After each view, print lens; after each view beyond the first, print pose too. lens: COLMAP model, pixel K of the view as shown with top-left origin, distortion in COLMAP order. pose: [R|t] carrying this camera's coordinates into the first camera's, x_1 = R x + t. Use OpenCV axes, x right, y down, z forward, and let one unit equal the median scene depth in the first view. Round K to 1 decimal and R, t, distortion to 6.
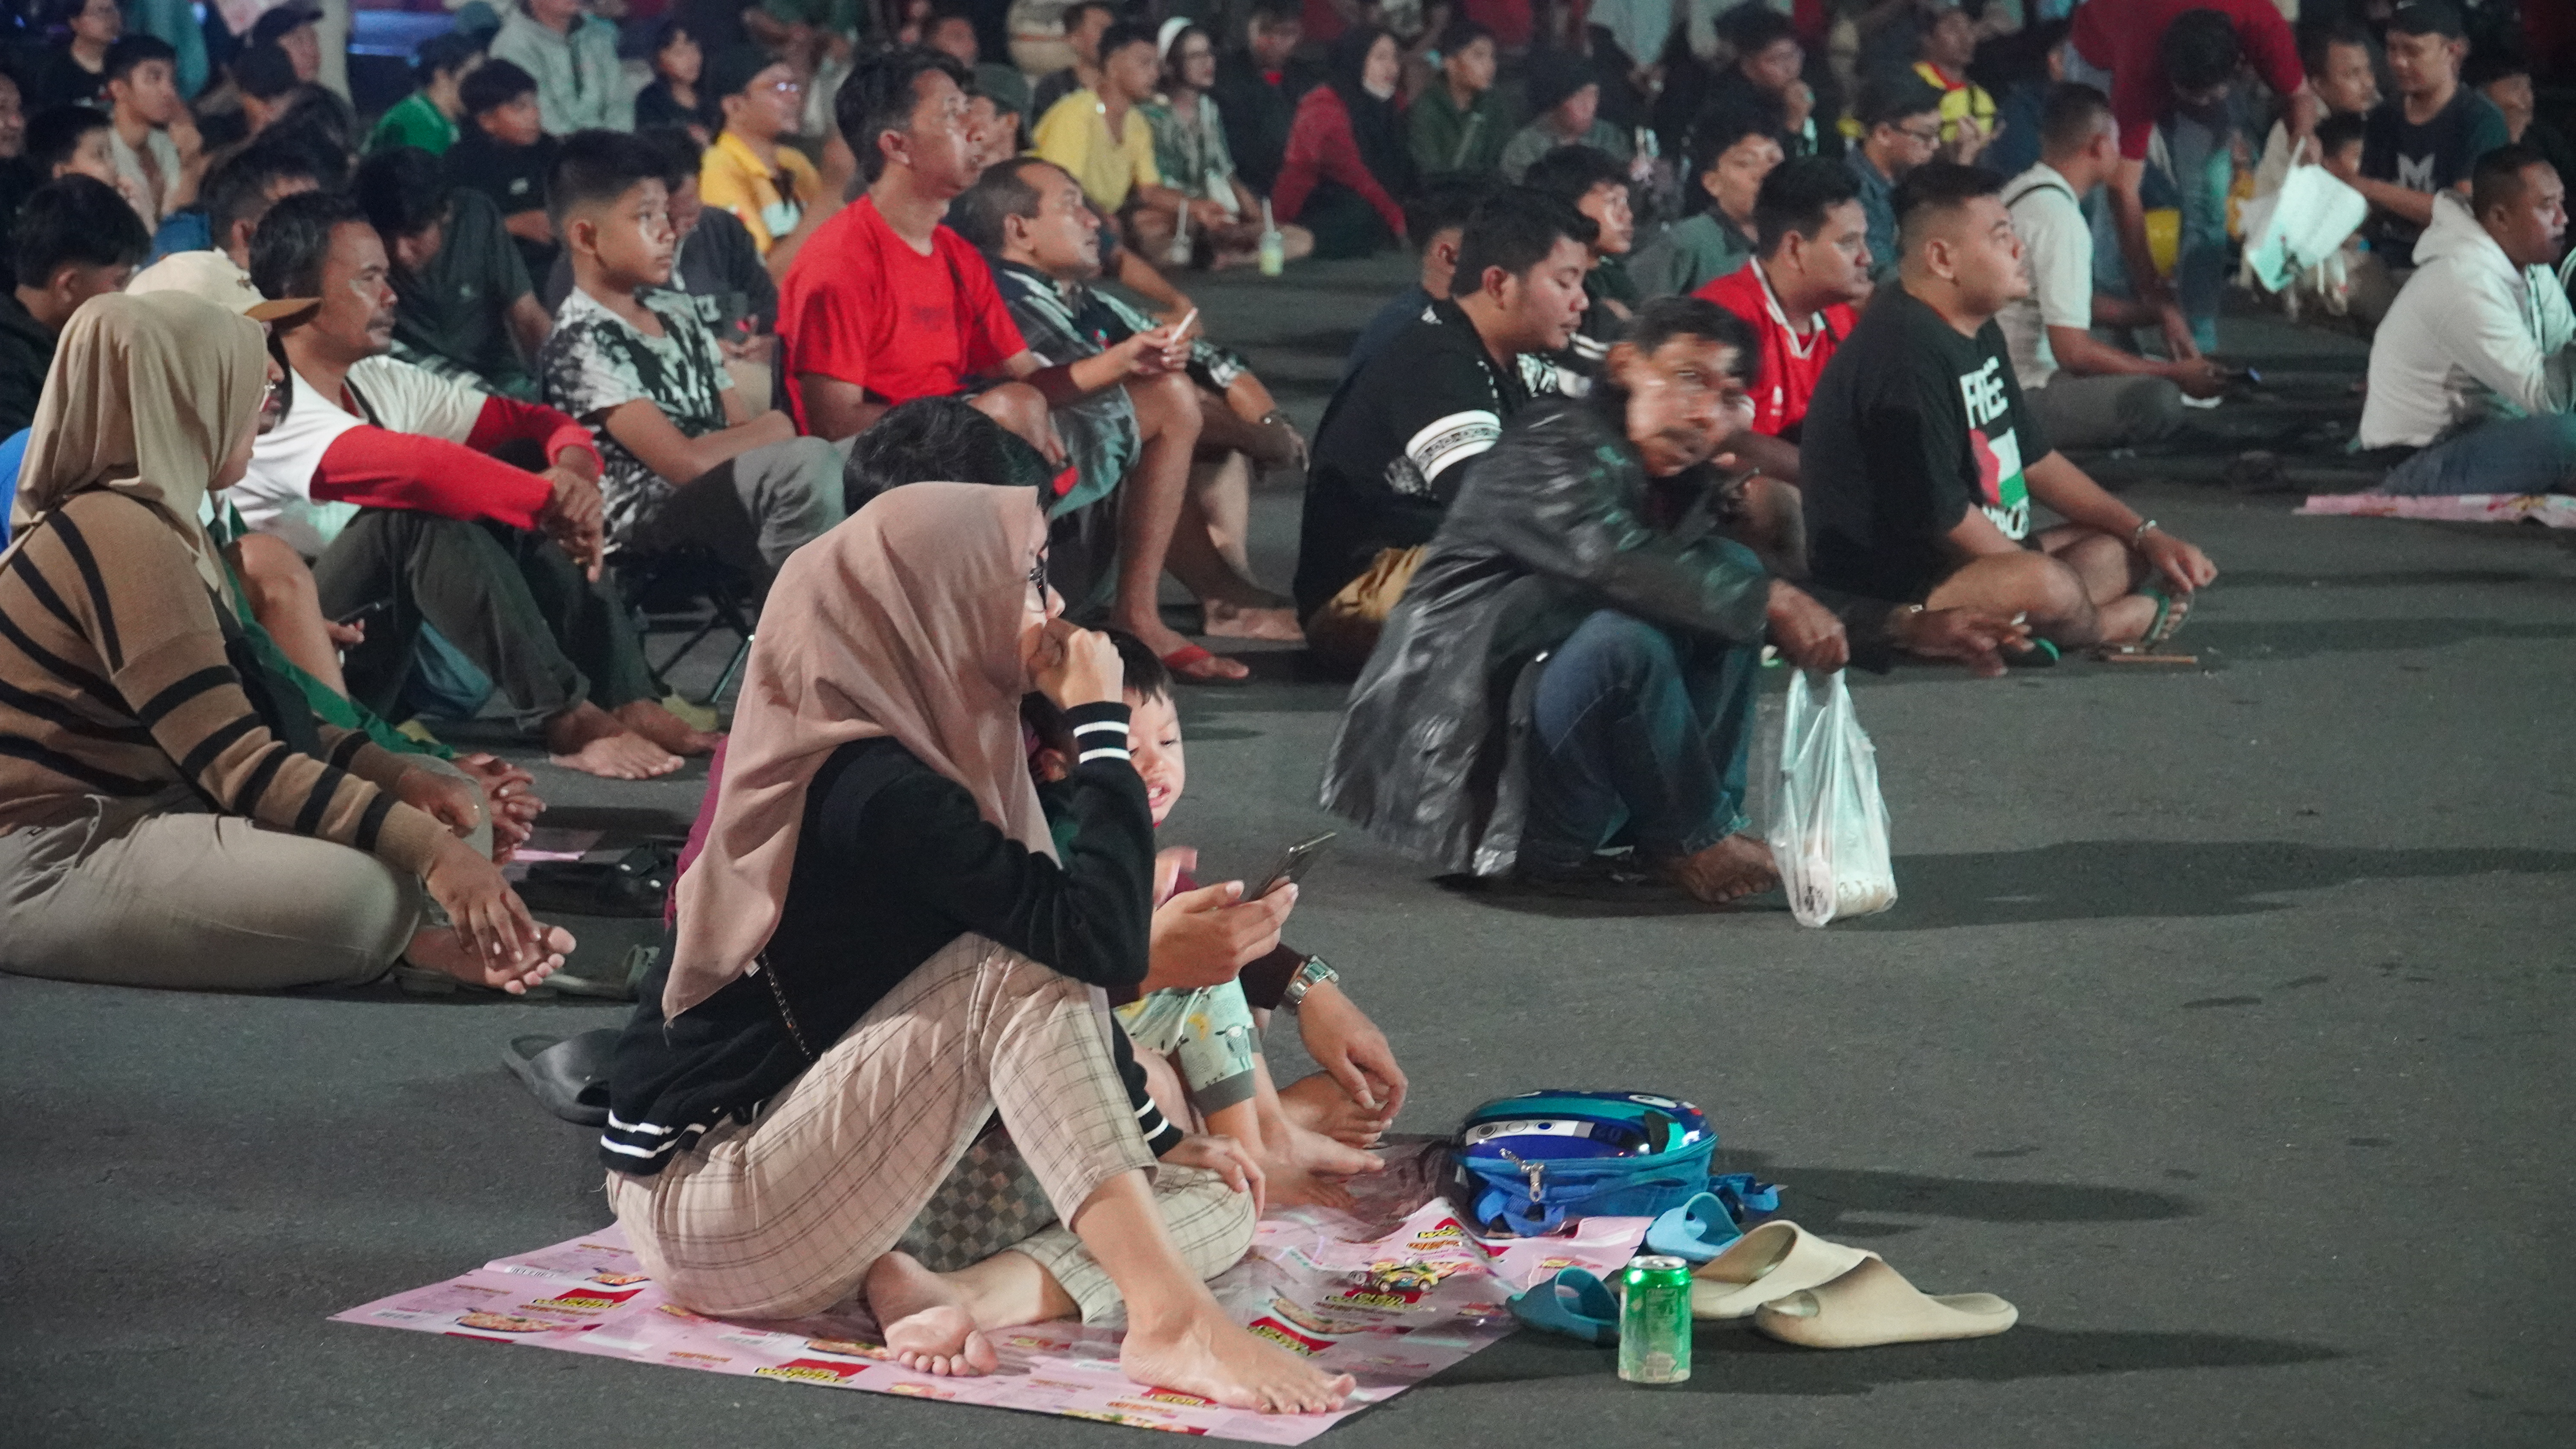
lens RADIAL K [[6379.3, 0, 1287.6], [0, 6379.3, 730.7], [0, 0, 1]] dist [-0.373810, 0.000000]
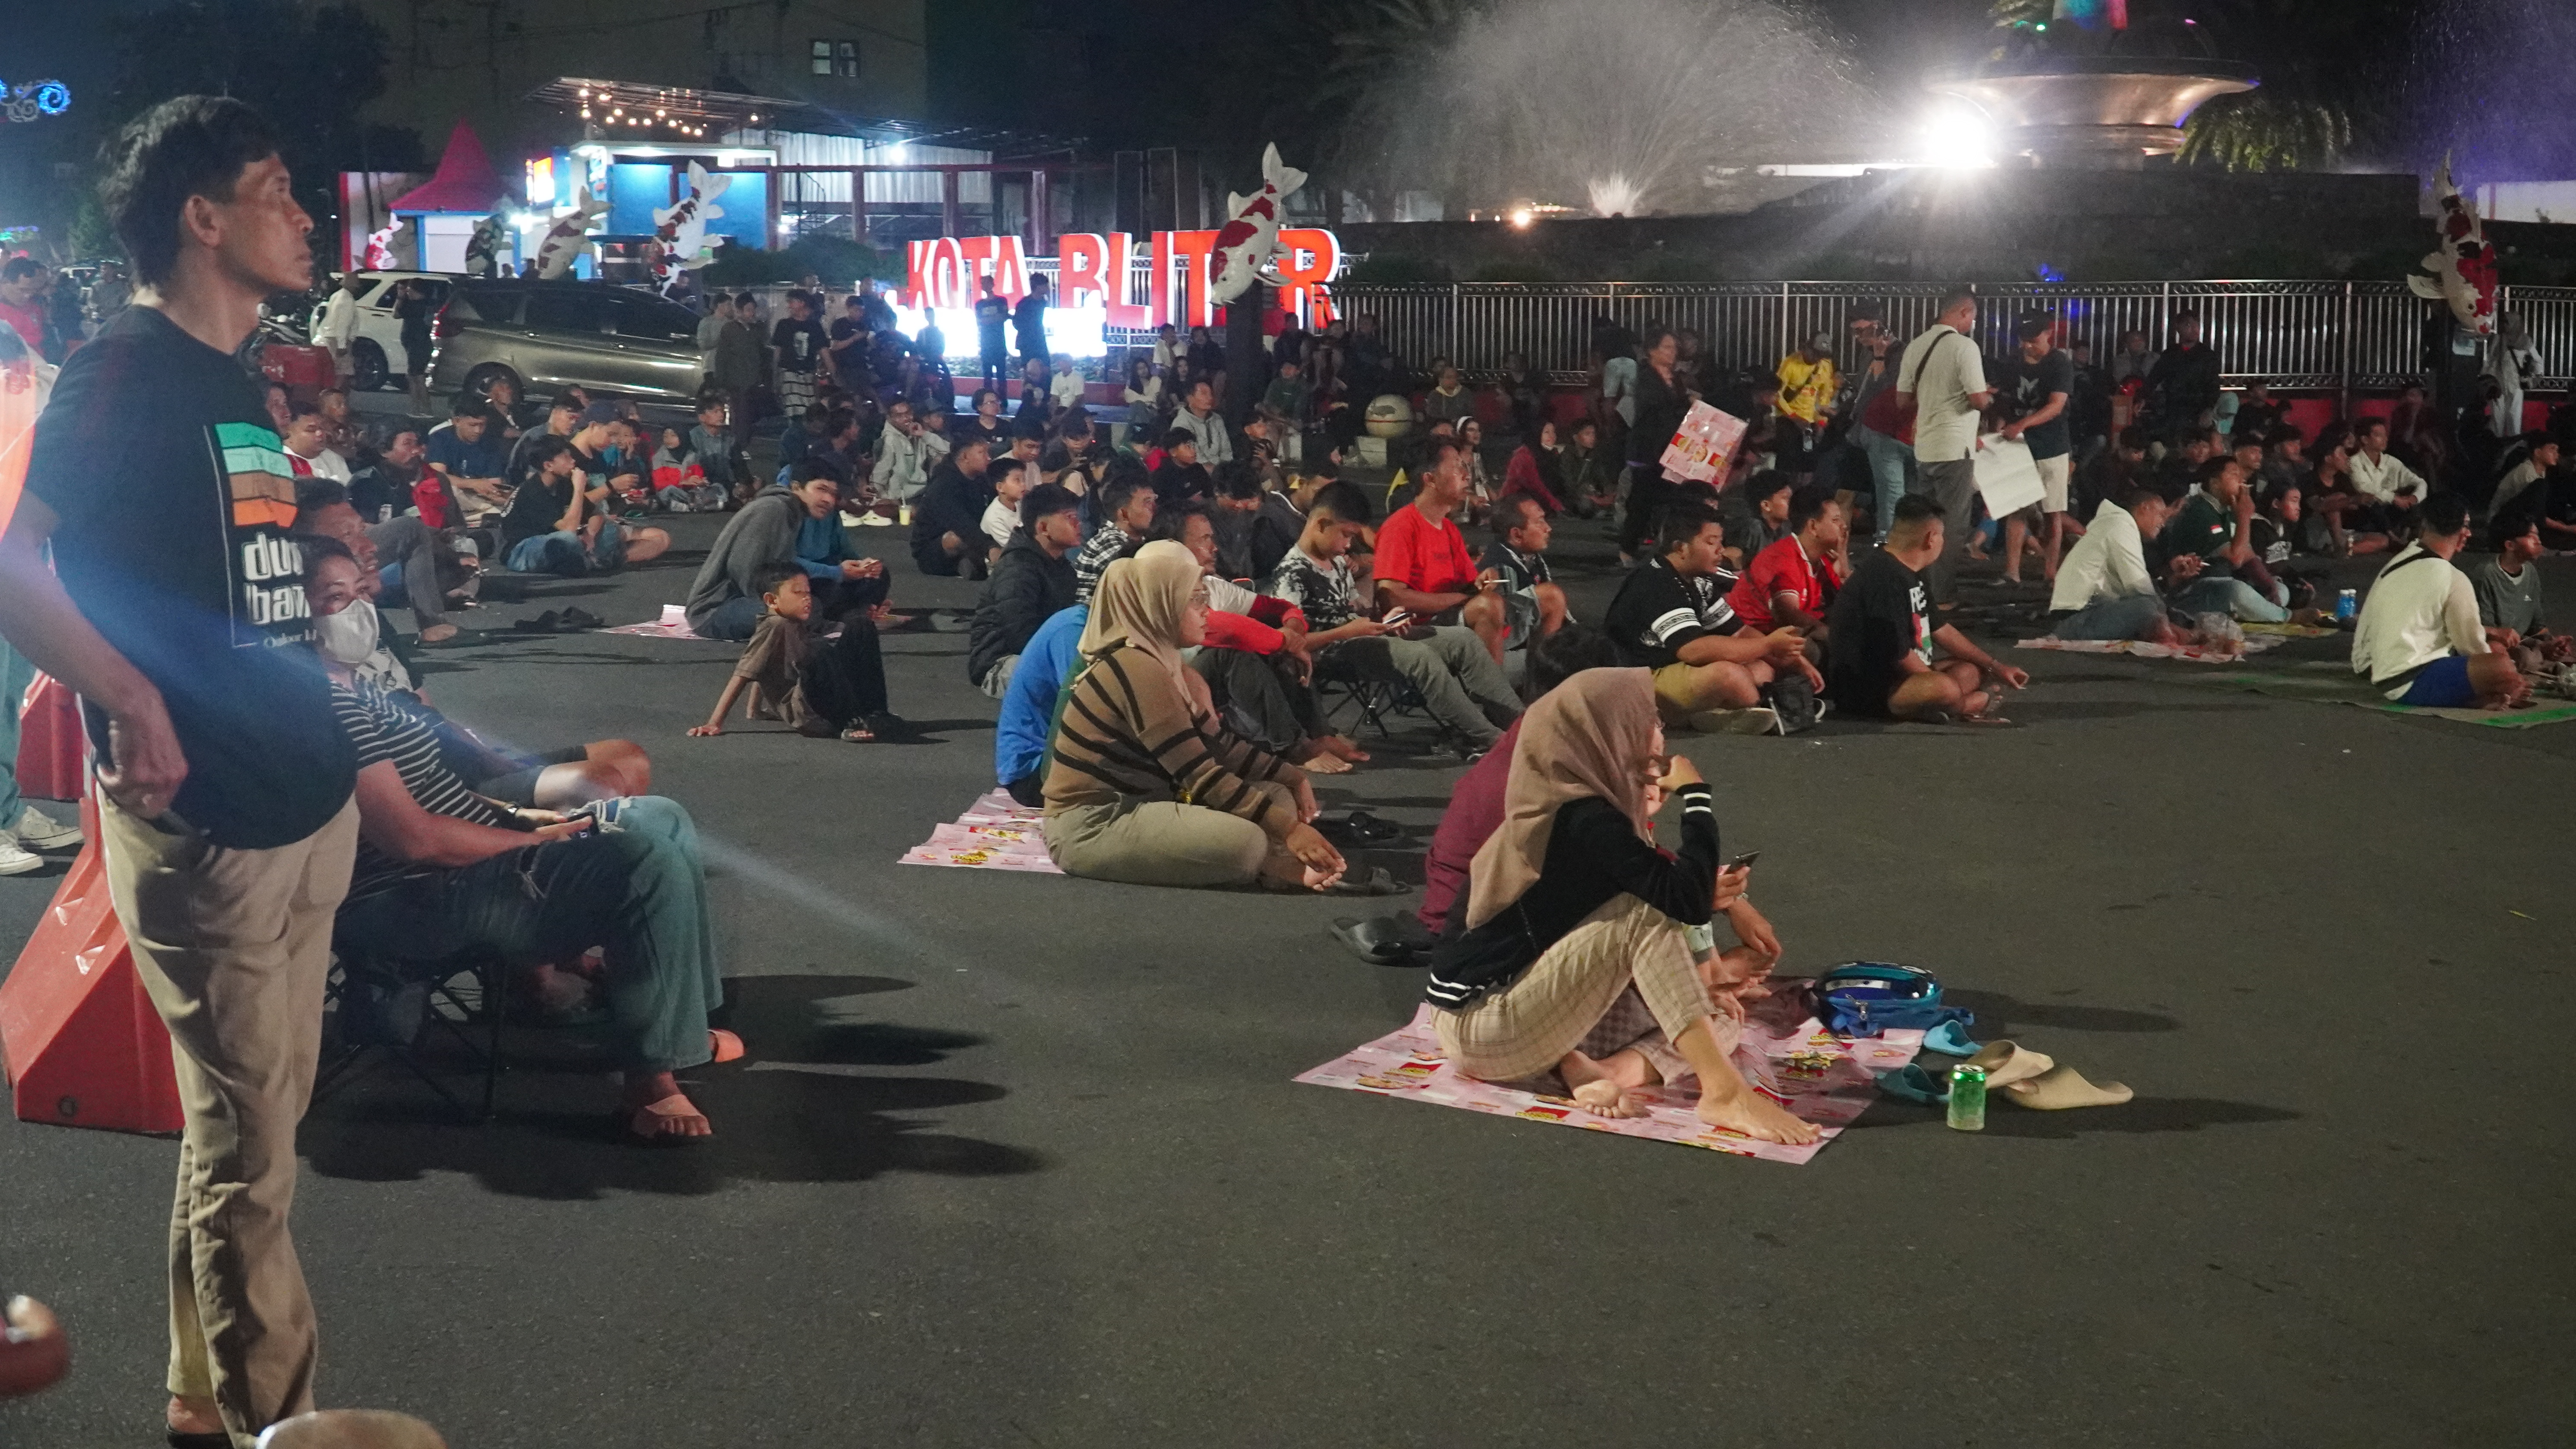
lens RADIAL K [[2759.3, 0, 1280.5], [0, 2759.3, 716.2], [0, 0, 1]] dist [0.009757, 0.000000]
pose [[0.996517, 0.018417, -0.081325, -0.083693], [-0.018669, 0.999823, -0.002337, -0.018537], [0.081268, 0.003848, 0.996685, 0.126433]]
